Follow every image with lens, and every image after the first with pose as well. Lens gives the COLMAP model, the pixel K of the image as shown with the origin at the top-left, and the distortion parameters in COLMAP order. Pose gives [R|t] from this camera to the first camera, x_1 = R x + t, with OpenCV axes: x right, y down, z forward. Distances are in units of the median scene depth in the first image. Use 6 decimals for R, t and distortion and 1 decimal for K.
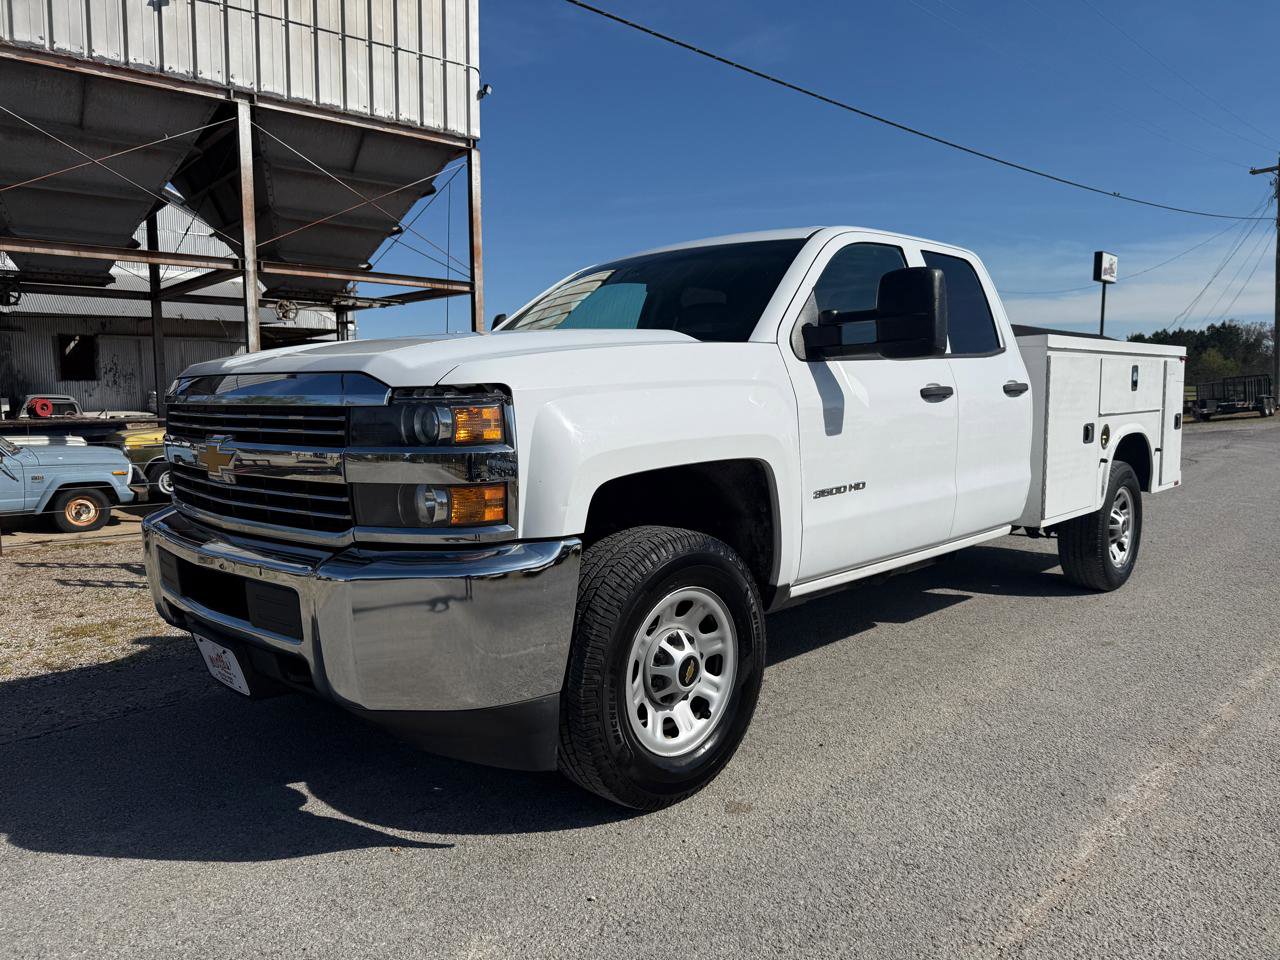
lens RADIAL K [[898.6, 0, 642.7], [0, 898.6, 486.2], [0, 0, 1]] dist [0.030487, -0.035857]
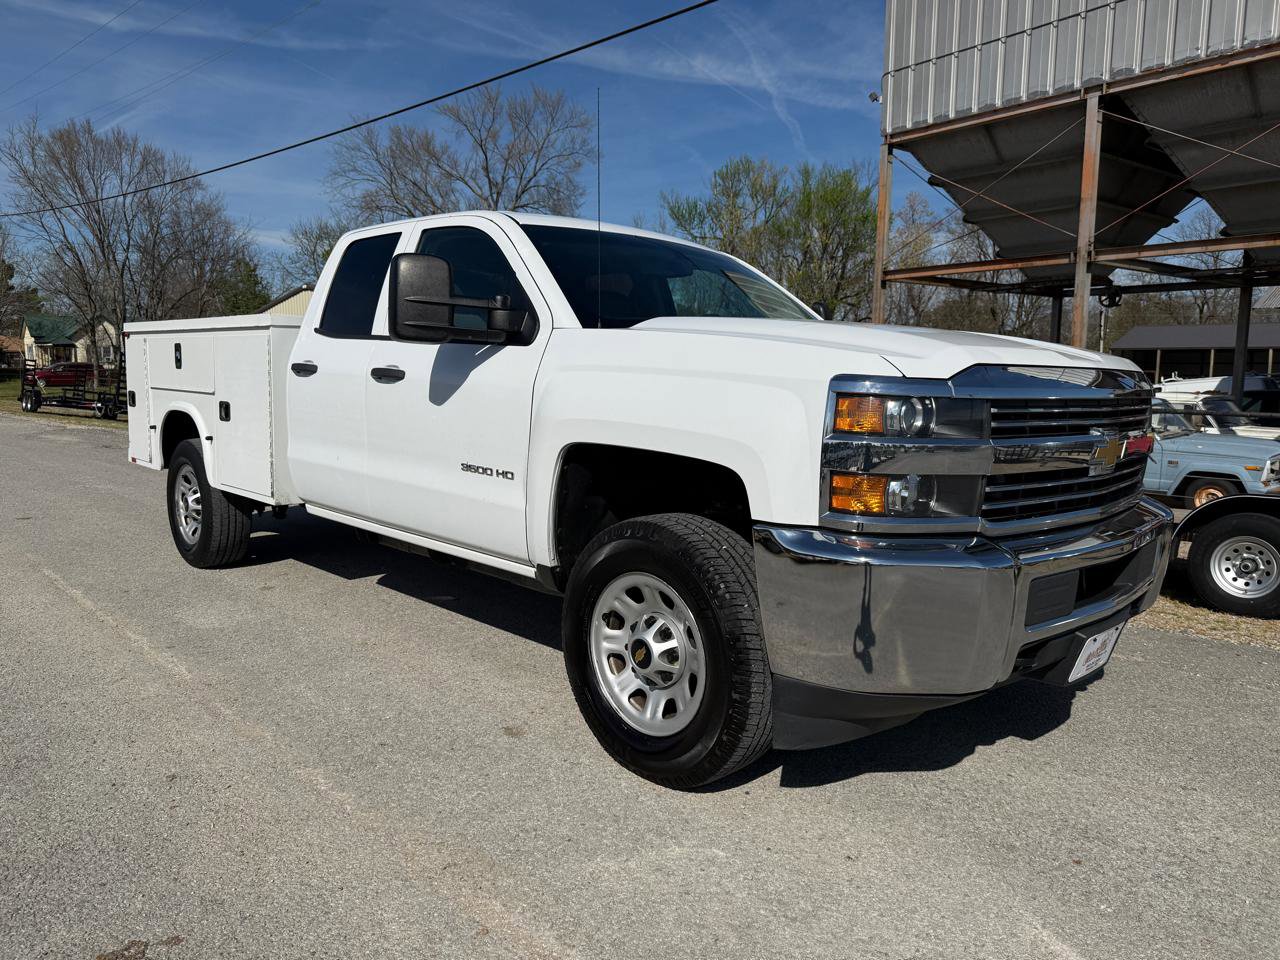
lens RADIAL K [[898.6, 0, 642.0], [0, 898.6, 486.0], [0, 0, 1]] dist [0.030487, -0.035857]
pose [[-0.036564, 0.121538, -0.991913, 0.408941], [-0.117521, 0.985167, 0.125043, -0.040161], [0.992397, 0.121142, -0.021739, 0.377849]]
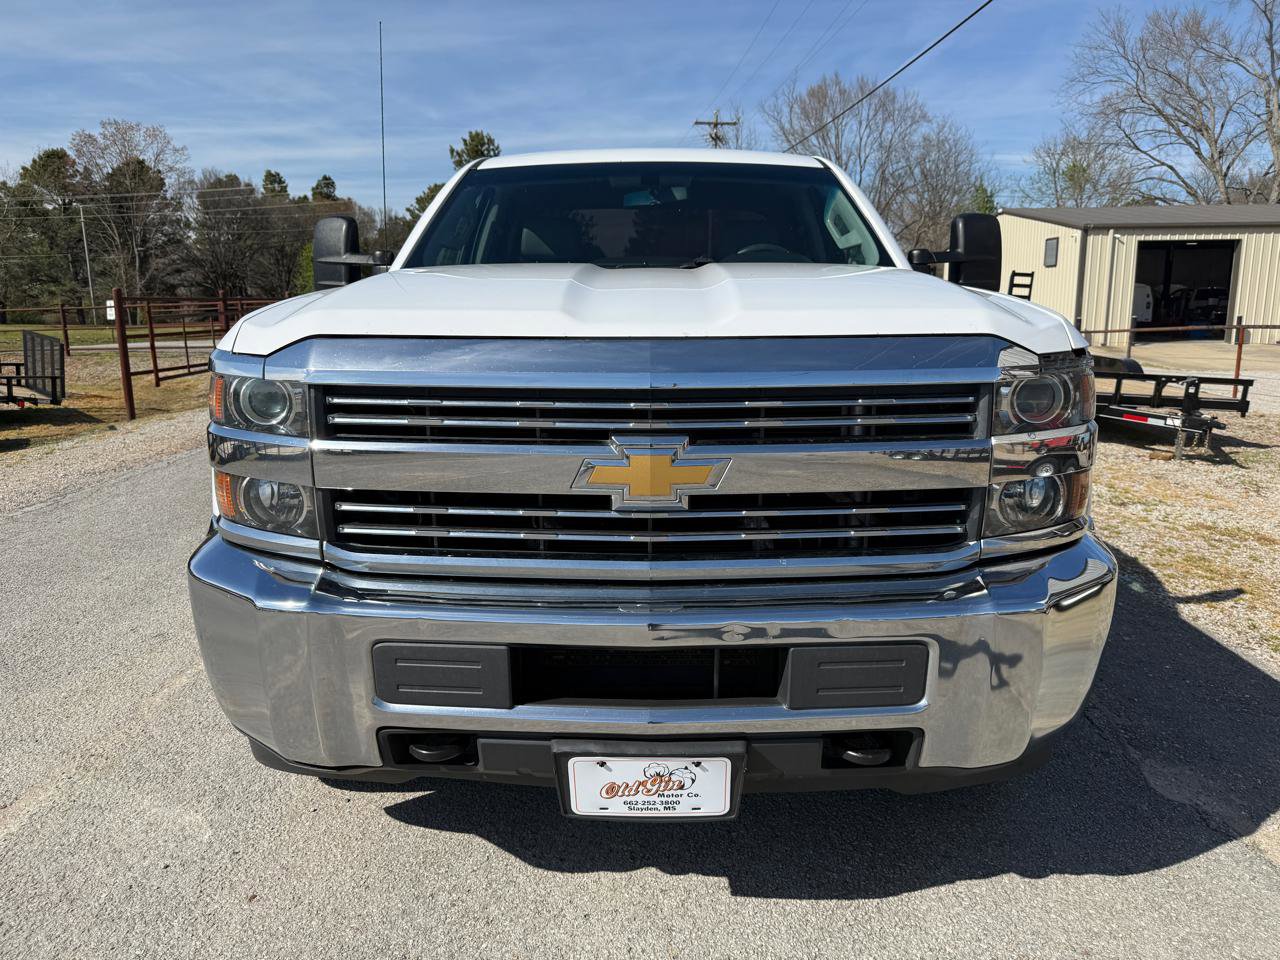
lens RADIAL K [[898.6, 0, 642.9], [0, 898.6, 487.0], [0, 0, 1]] dist [0.030487, -0.035857]
pose [[-0.726598, 0.144620, -0.671669, 0.281455], [-0.065220, 0.958663, 0.276968, -0.067857], [0.683960, 0.245051, -0.687131, 0.566512]]
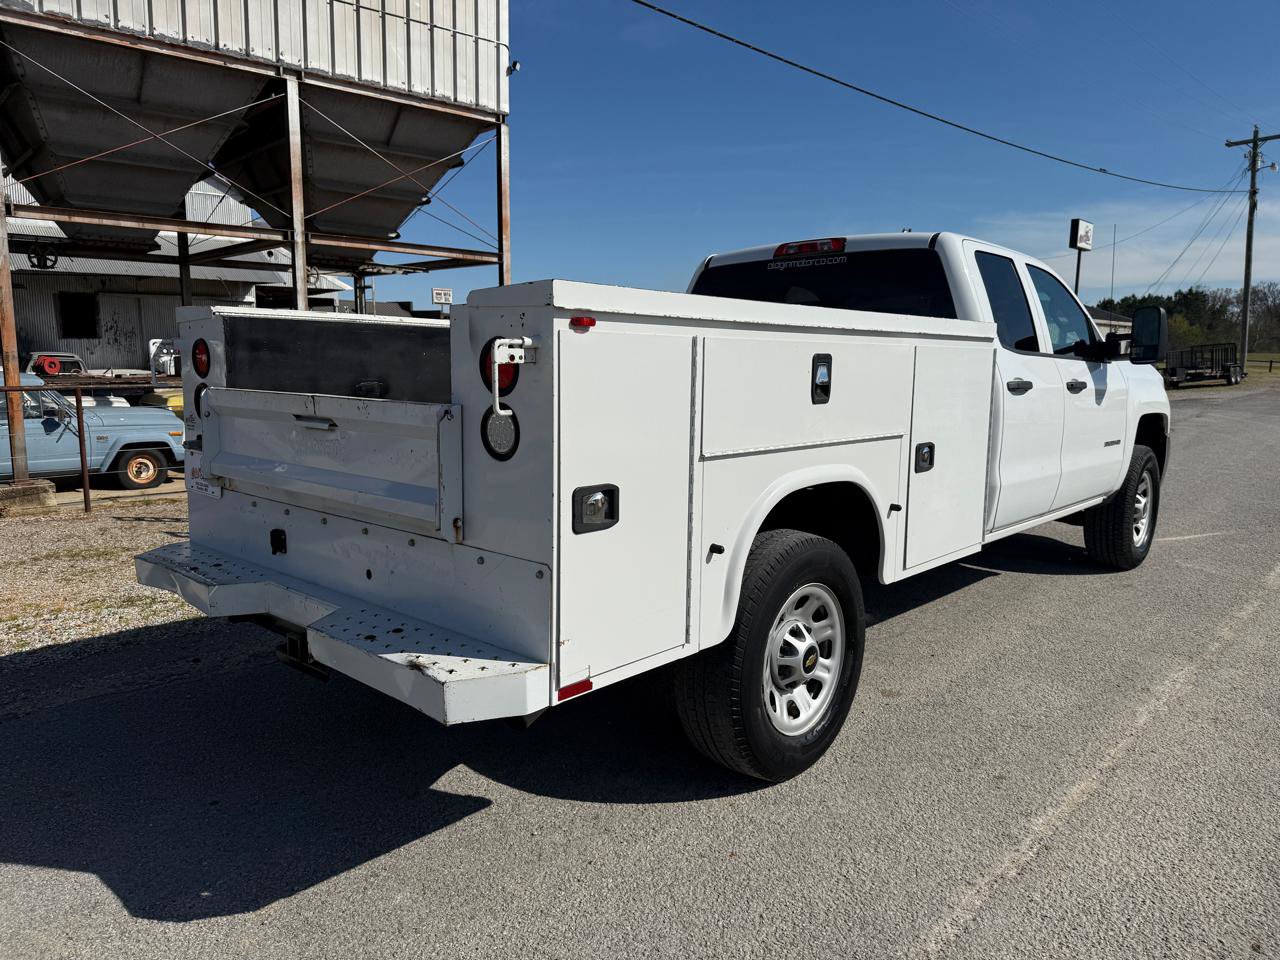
lens RADIAL K [[898.6, 0, 637.9], [0, 898.6, 490.6], [0, 0, 1]] dist [0.030487, -0.035857]
pose [[0.999565, 0.006353, 0.028810, -0.068203], [-0.007776, 0.998741, 0.049563, -0.004707], [-0.028459, -0.049765, 0.998355, -0.075740]]
